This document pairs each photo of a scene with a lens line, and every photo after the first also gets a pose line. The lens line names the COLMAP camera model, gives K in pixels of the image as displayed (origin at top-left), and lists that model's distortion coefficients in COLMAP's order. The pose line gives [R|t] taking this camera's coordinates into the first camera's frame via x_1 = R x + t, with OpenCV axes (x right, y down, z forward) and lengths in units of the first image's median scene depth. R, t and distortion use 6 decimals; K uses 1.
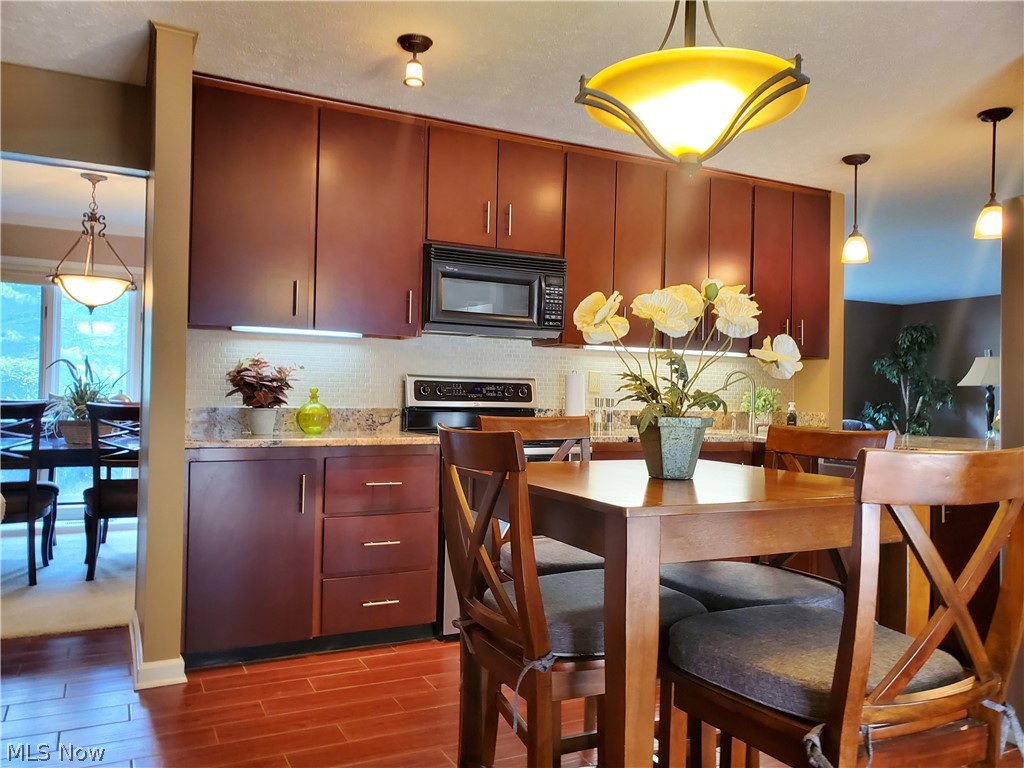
lens RADIAL K [[791.7, 0, 515.5], [0, 791.7, 386.8], [0, 0, 1]] dist [0.039642, -0.028174]
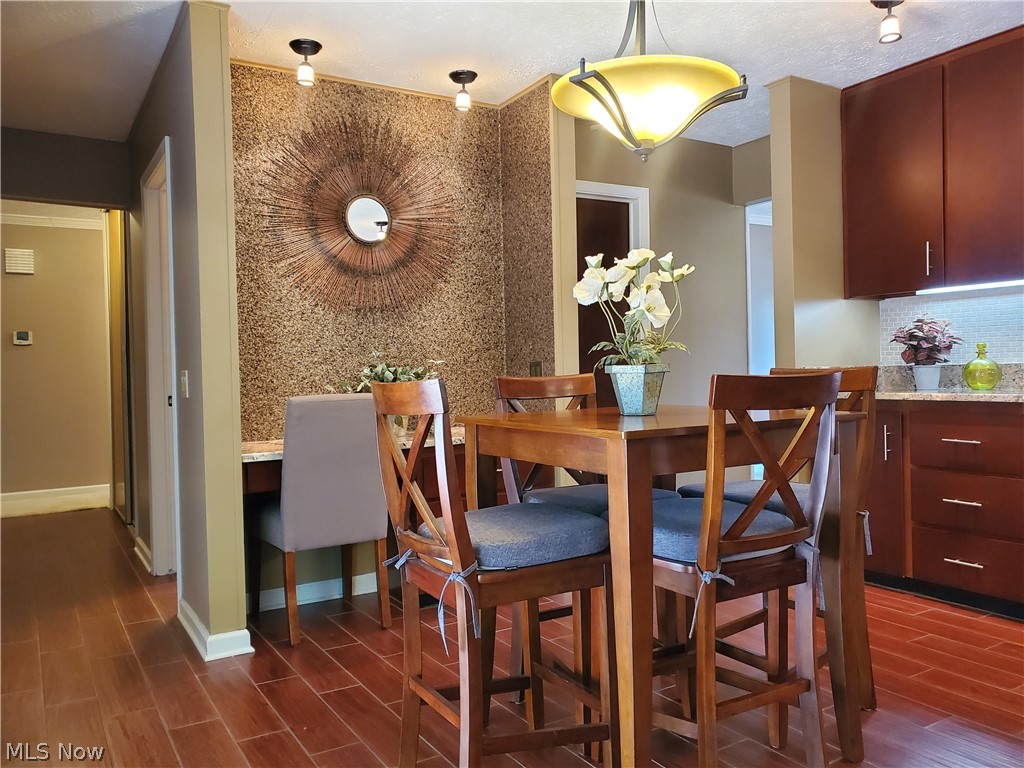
lens RADIAL K [[791.7, 0, 523.0], [0, 791.7, 379.0], [0, 0, 1]] dist [0.039642, -0.028174]
pose [[0.088229, -0.006300, -0.996080, 0.754244], [0.038462, 0.999256, -0.002914, 0.029680], [0.995357, -0.038054, 0.088406, 0.387288]]
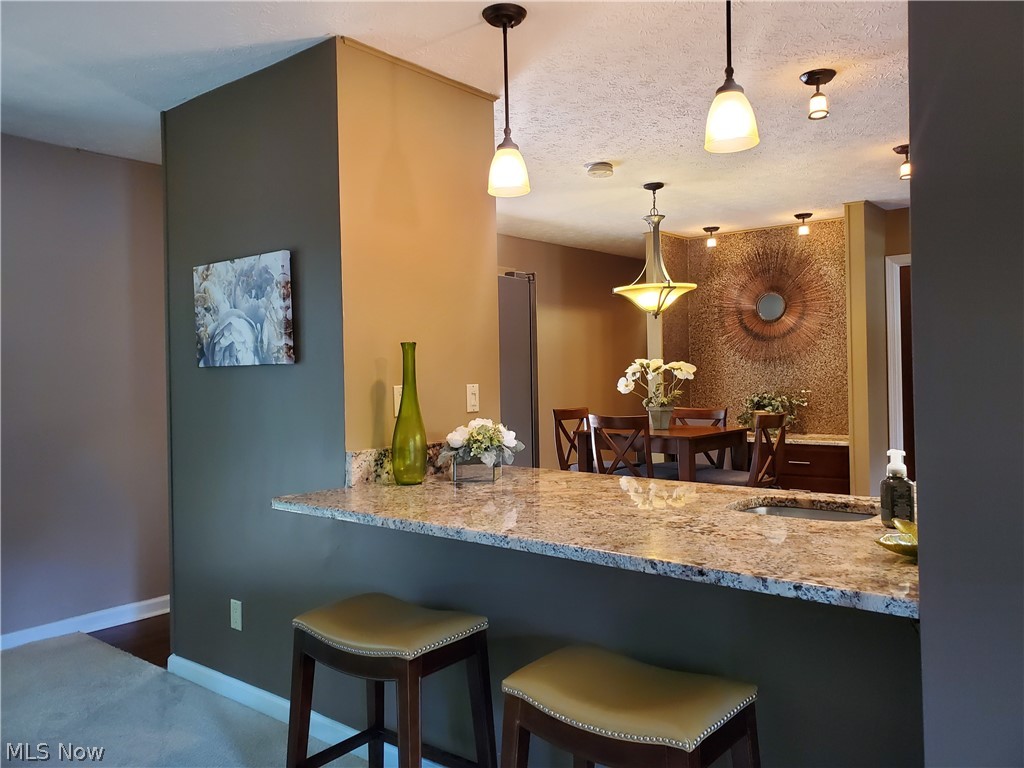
lens RADIAL K [[791.7, 0, 522.9], [0, 791.7, 365.6], [0, 0, 1]] dist [0.039642, -0.028174]
pose [[-0.911776, -0.005482, -0.410651, 0.949206], [0.005440, 0.999662, -0.025424, -0.020324], [0.410652, -0.025415, -0.911438, 1.784673]]
